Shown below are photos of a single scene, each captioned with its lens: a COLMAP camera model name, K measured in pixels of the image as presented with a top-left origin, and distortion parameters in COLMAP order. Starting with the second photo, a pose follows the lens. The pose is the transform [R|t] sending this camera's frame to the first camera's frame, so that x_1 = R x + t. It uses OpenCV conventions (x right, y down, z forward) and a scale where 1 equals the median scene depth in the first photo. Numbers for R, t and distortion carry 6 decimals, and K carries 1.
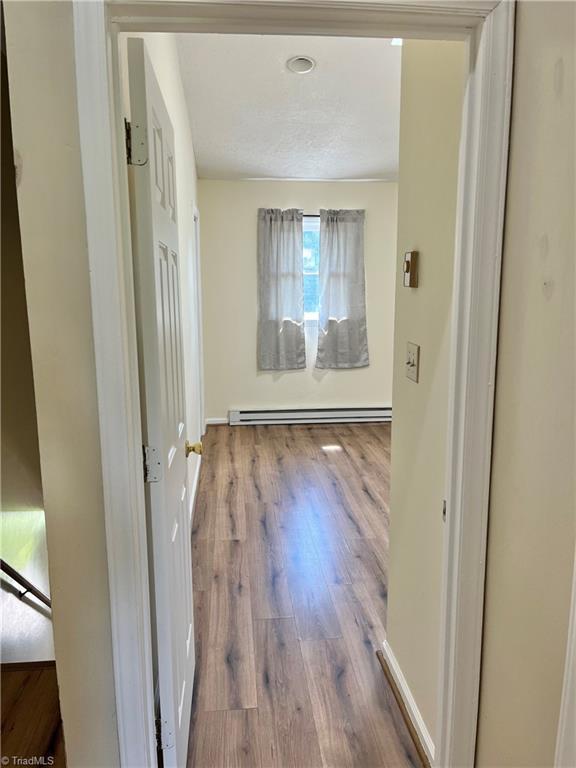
lens RADIAL K [[598.2, 0, 287.4], [0, 598.2, 389.7], [0, 0, 1]] dist [0.077359, -0.091197]
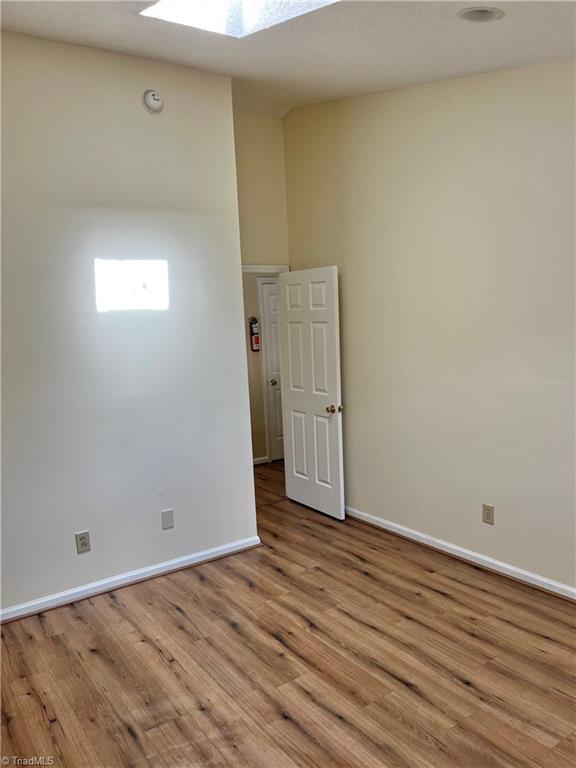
lens RADIAL K [[598.2, 0, 287.4], [0, 598.2, 389.7], [0, 0, 1]] dist [0.077359, -0.091197]
pose [[-0.879429, 0.114491, -0.462057, 0.559095], [-0.023212, 0.959178, 0.281850, -0.332537], [0.475464, 0.258593, -0.840871, 1.575855]]
